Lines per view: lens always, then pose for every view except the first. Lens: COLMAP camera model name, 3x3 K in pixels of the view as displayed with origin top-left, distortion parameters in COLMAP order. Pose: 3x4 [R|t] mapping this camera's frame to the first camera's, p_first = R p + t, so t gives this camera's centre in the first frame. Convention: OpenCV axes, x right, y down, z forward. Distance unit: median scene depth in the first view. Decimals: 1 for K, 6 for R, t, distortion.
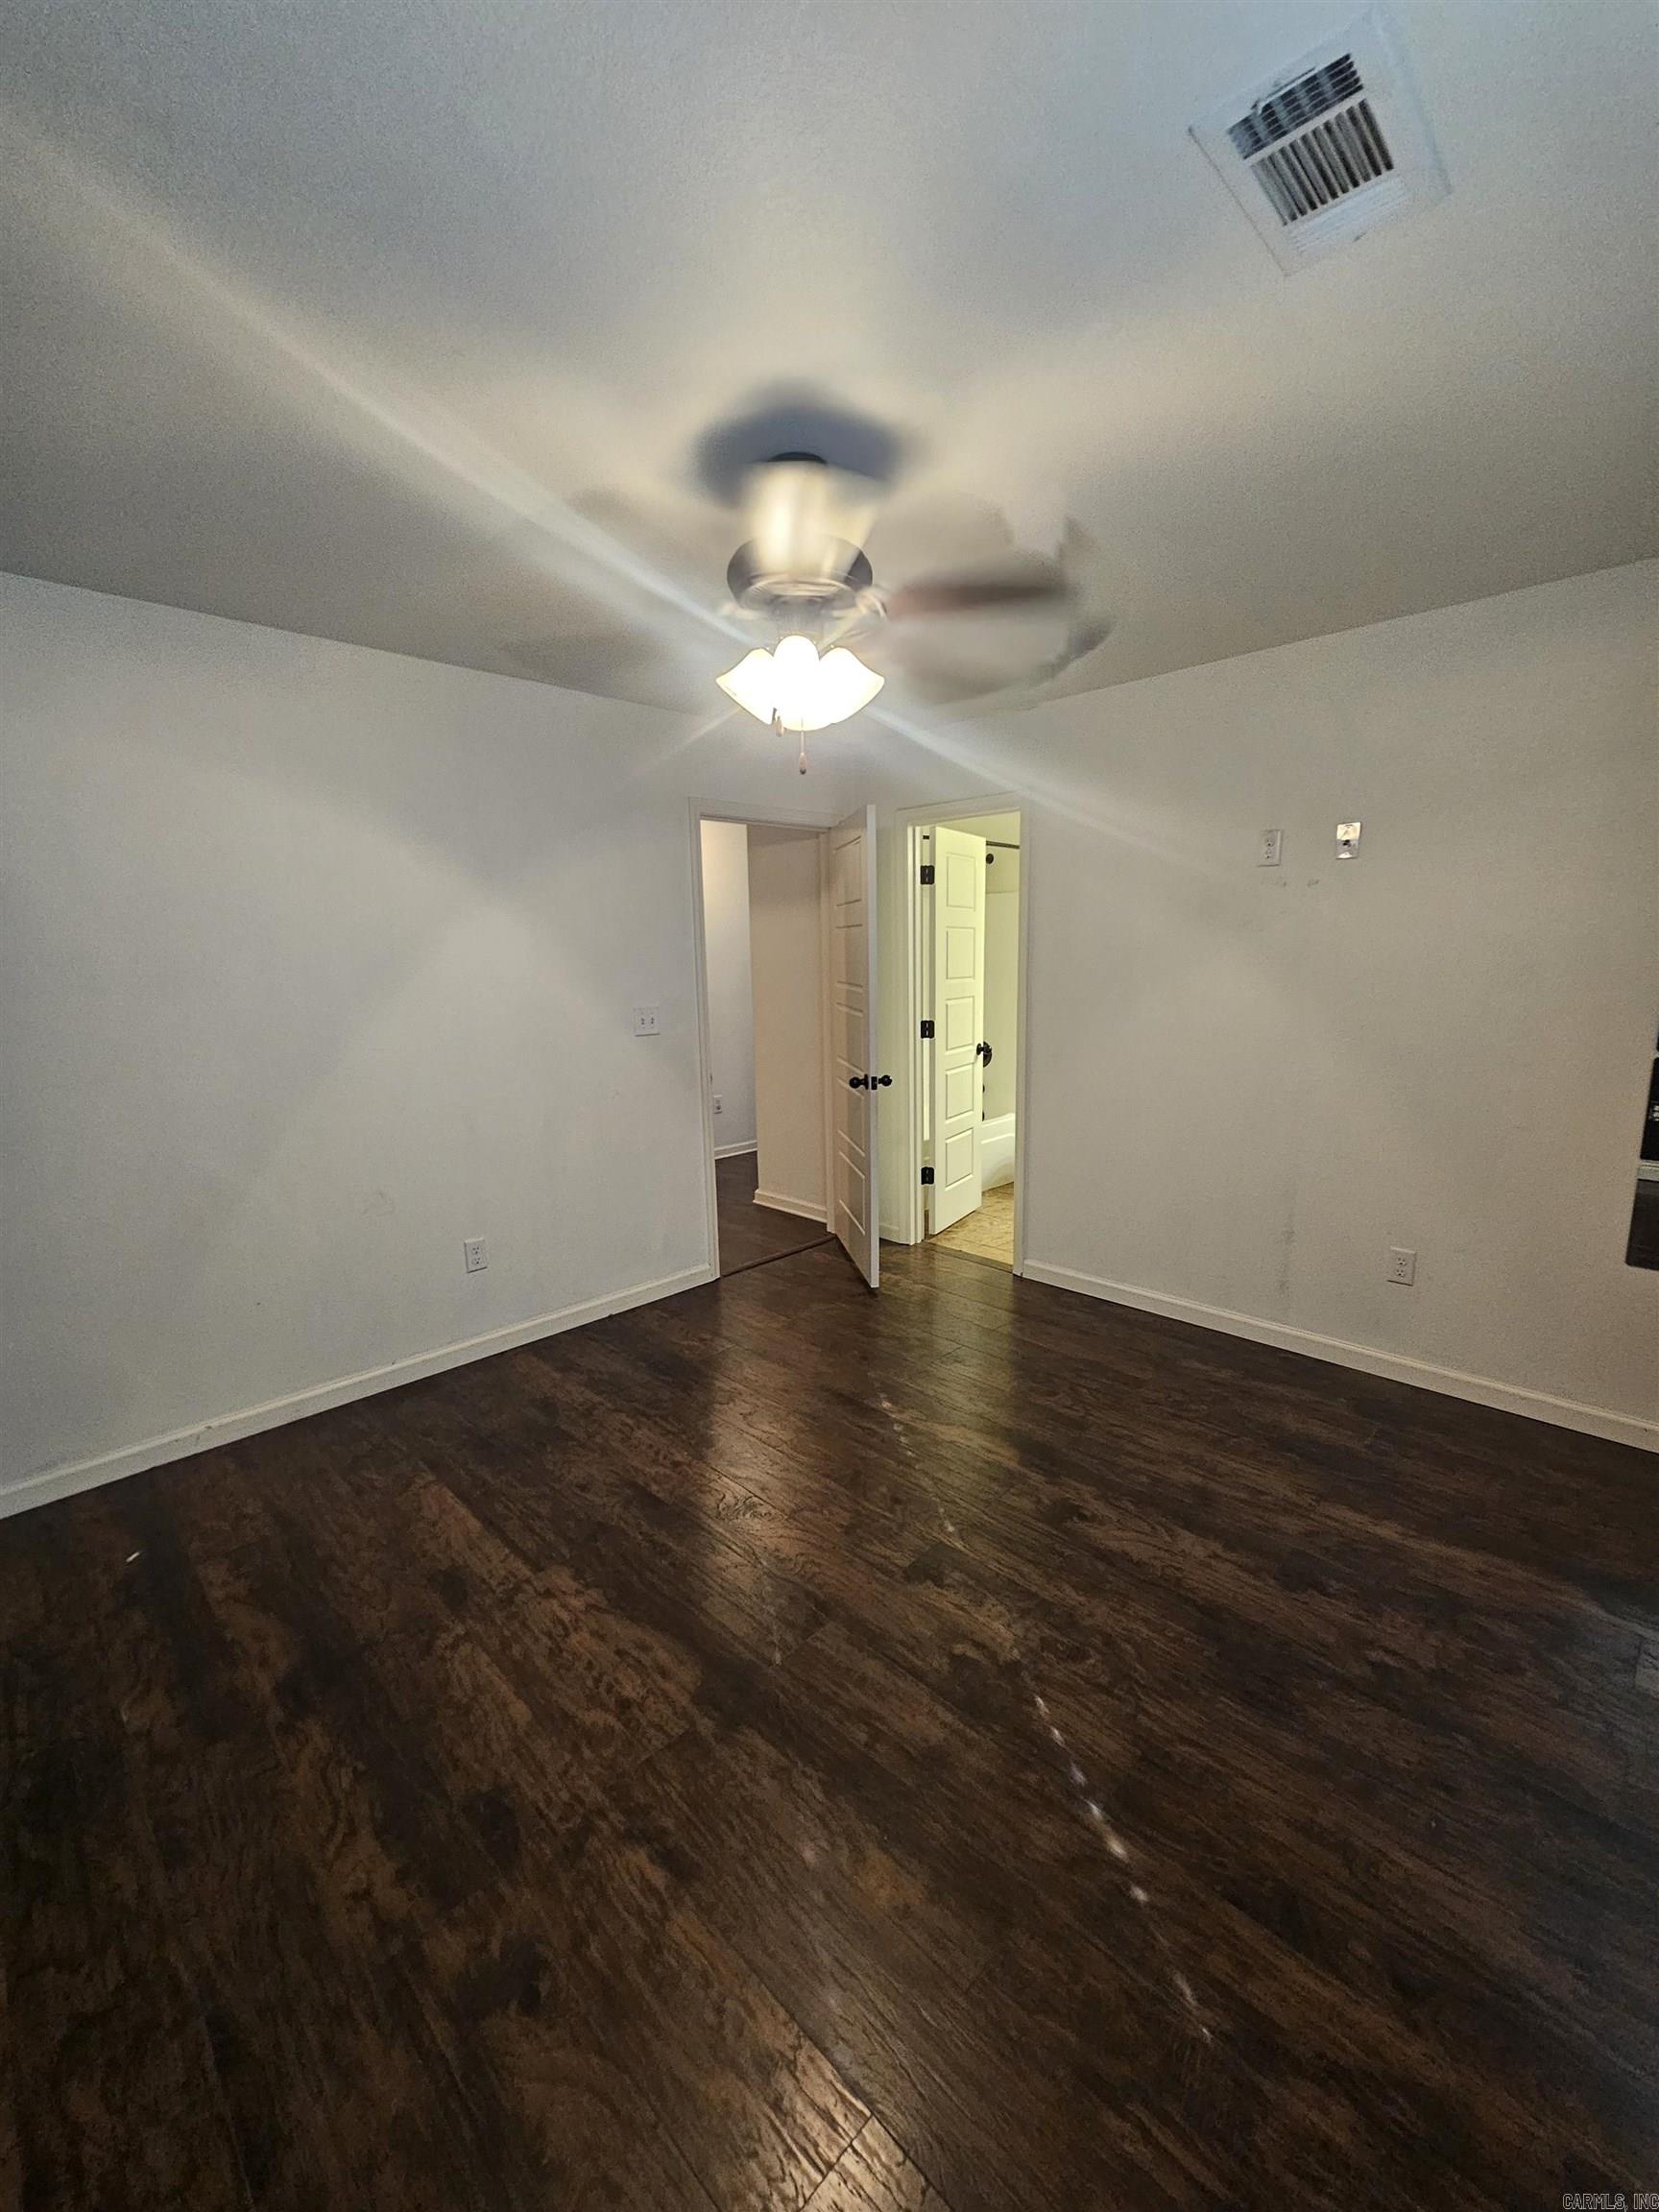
lens RADIAL K [[906.7, 0, 825.4], [0, 906.7, 1108.5], [0, 0, 1]] dist [-0.001159, 0.000504]
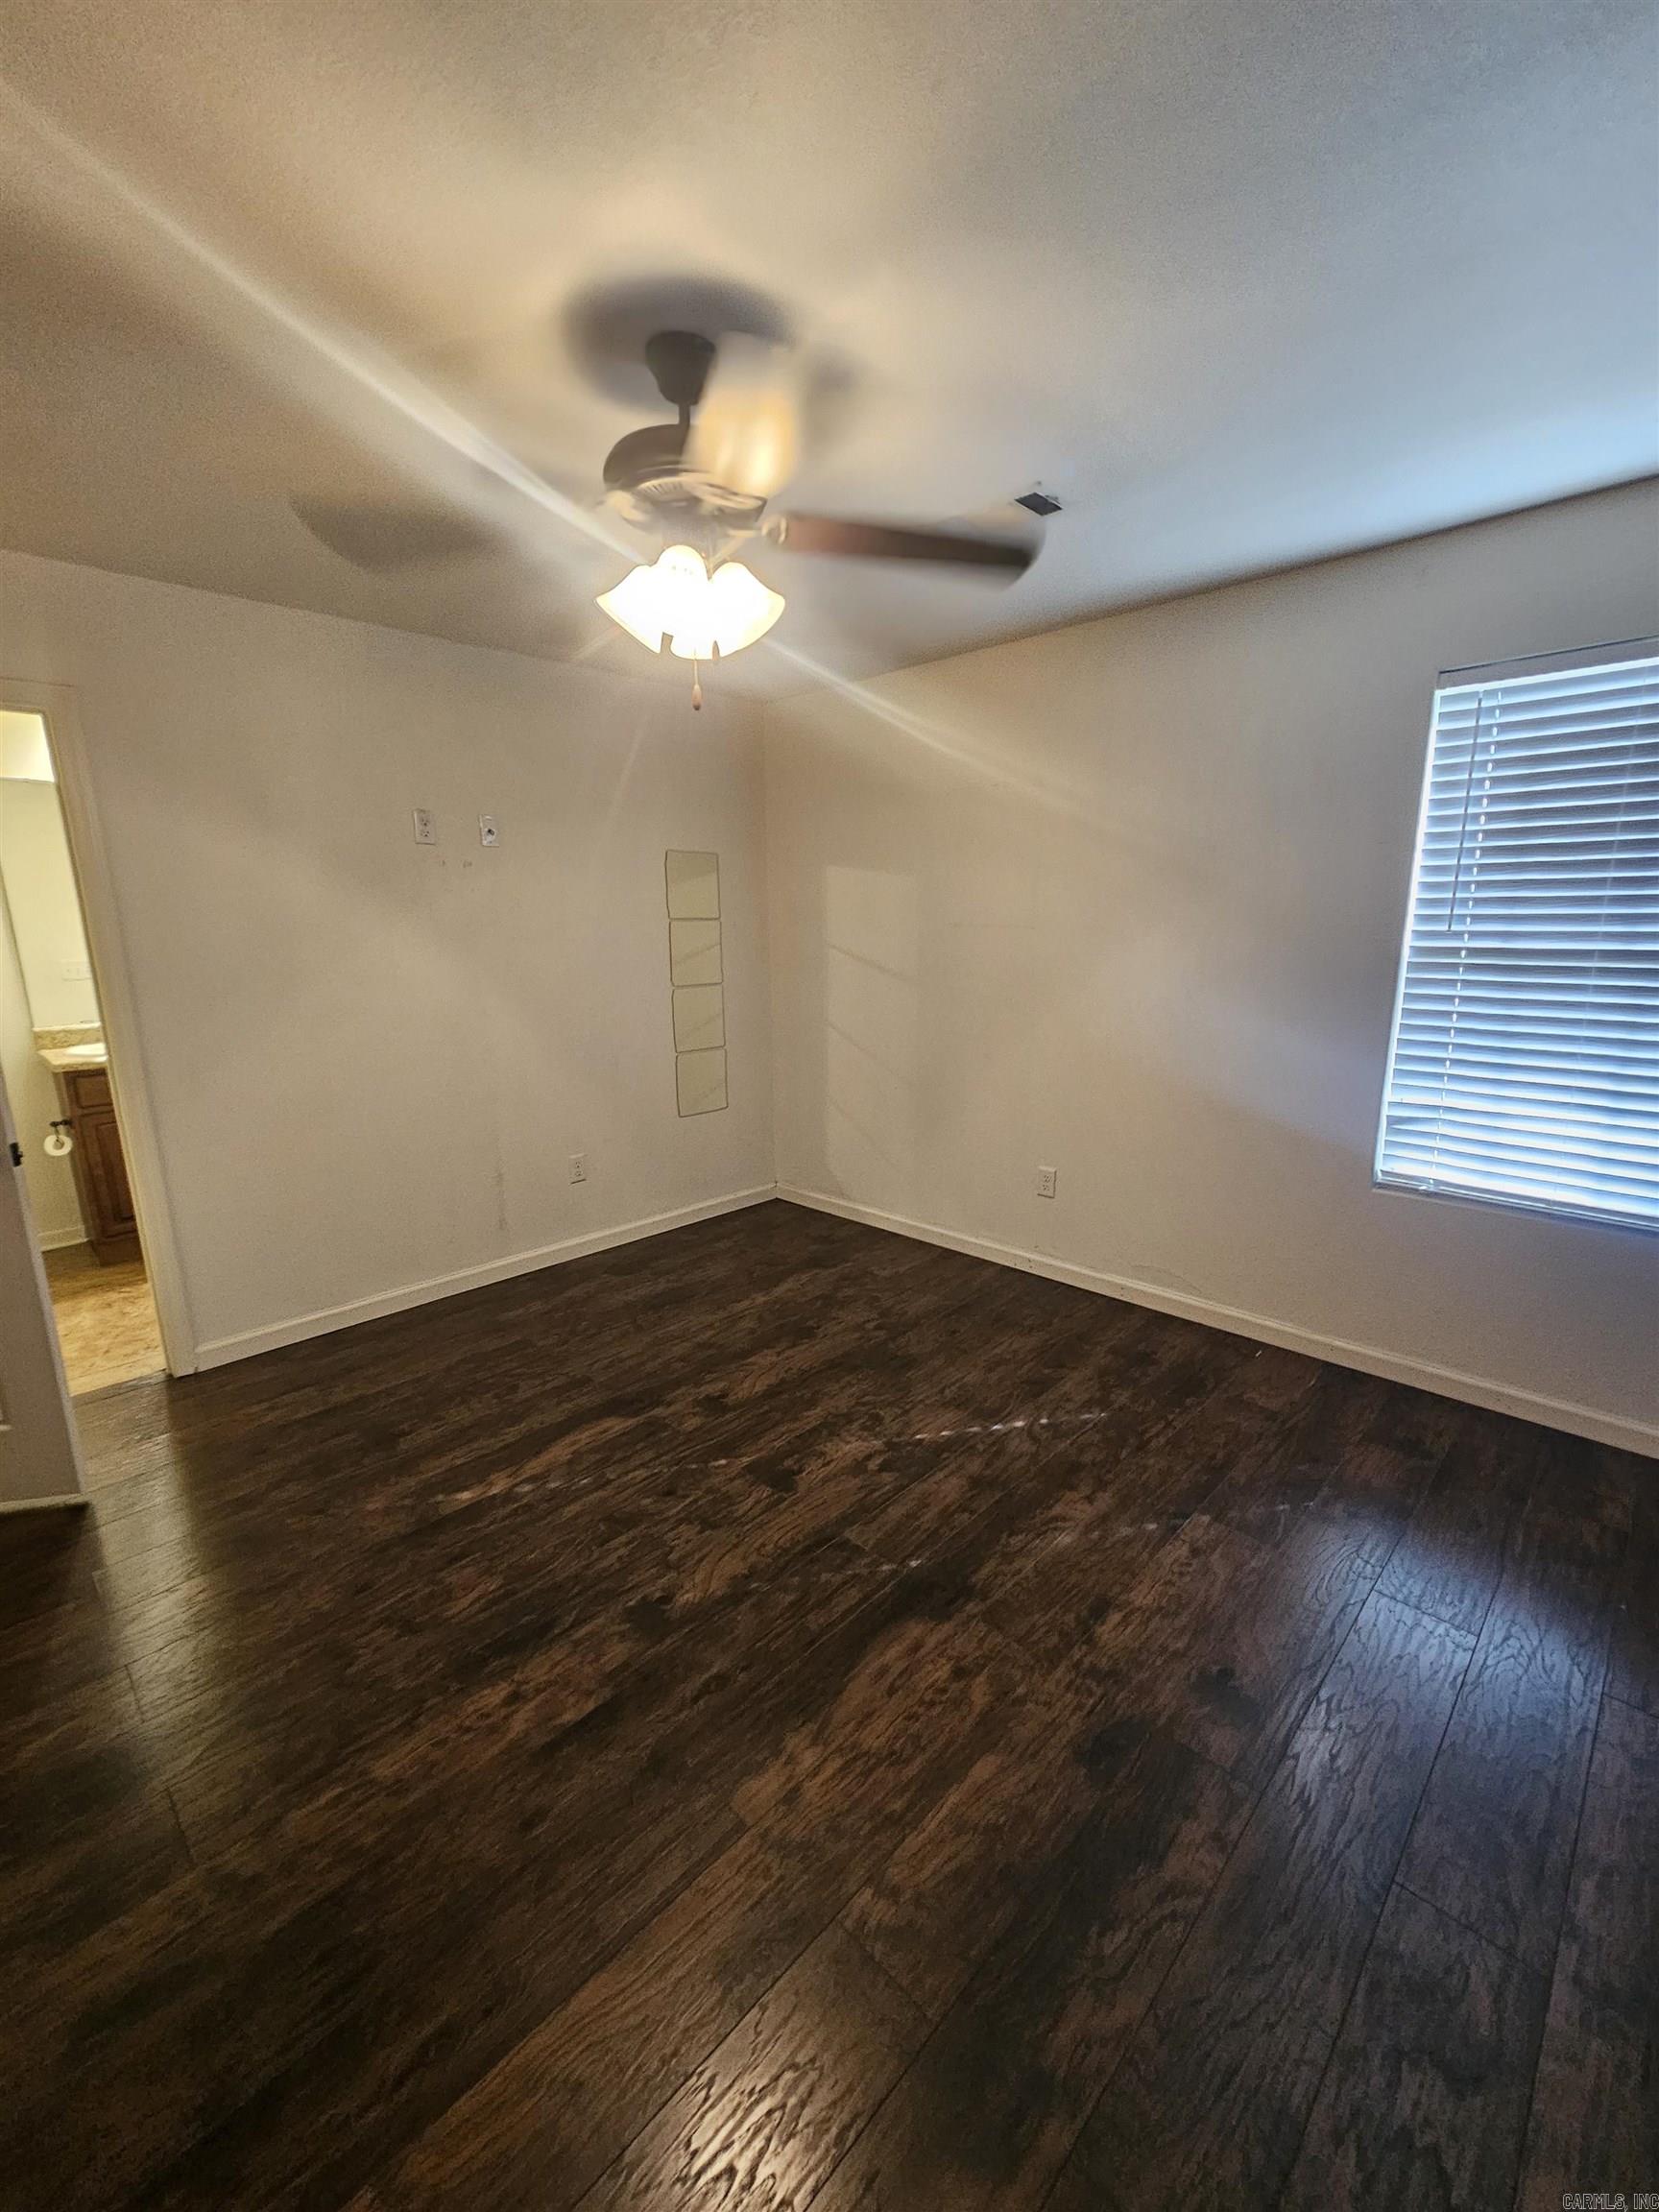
lens RADIAL K [[906.7, 0, 825.4], [0, 906.7, 1108.5], [0, 0, 1]] dist [-0.001159, 0.000504]
pose [[-0.011469, -0.185829, 0.982515, -1.002660], [0.183826, 0.965441, 0.184746, -0.135934], [-0.982892, 0.182730, 0.023088, 0.939322]]
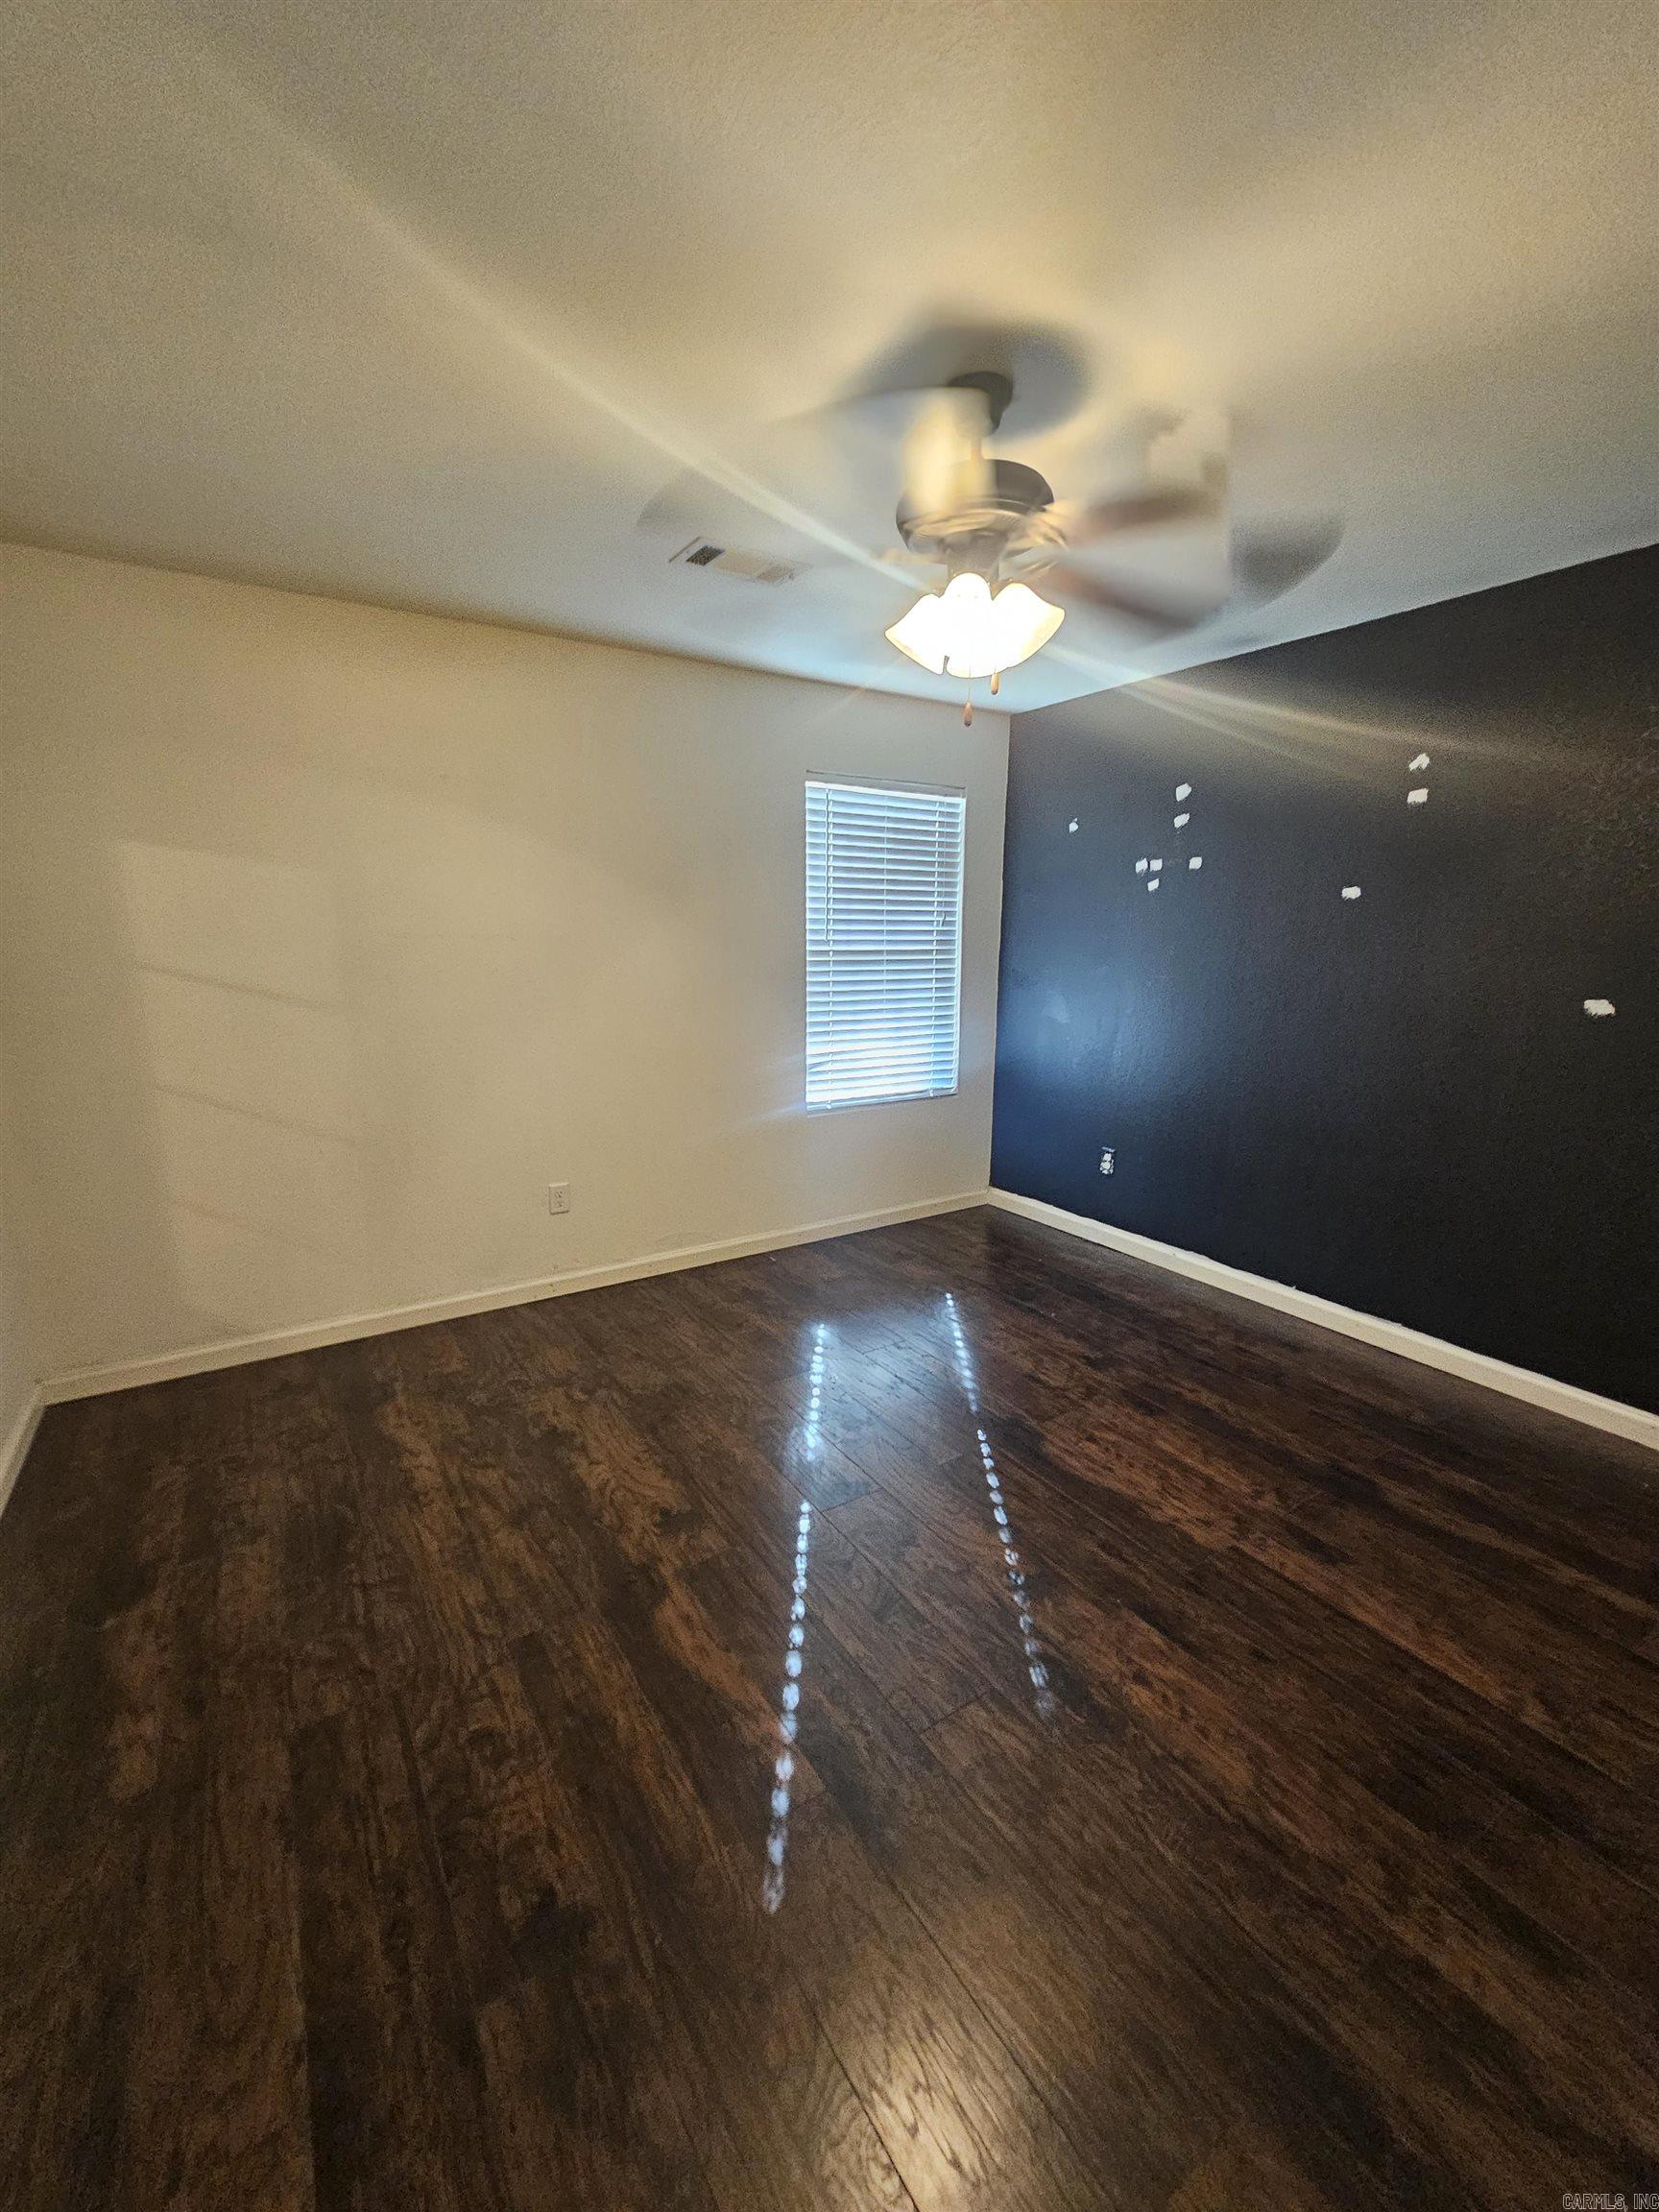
lens RADIAL K [[906.2, 0, 829.7], [0, 906.2, 1118.4], [0, 0, 1]] dist [0.000387, -0.000481]
pose [[-0.978650, -0.026269, 0.203848, -0.087785], [0.050208, 0.931198, 0.361041, -0.340889], [-0.199307, 0.363567, -0.909998, 2.064284]]
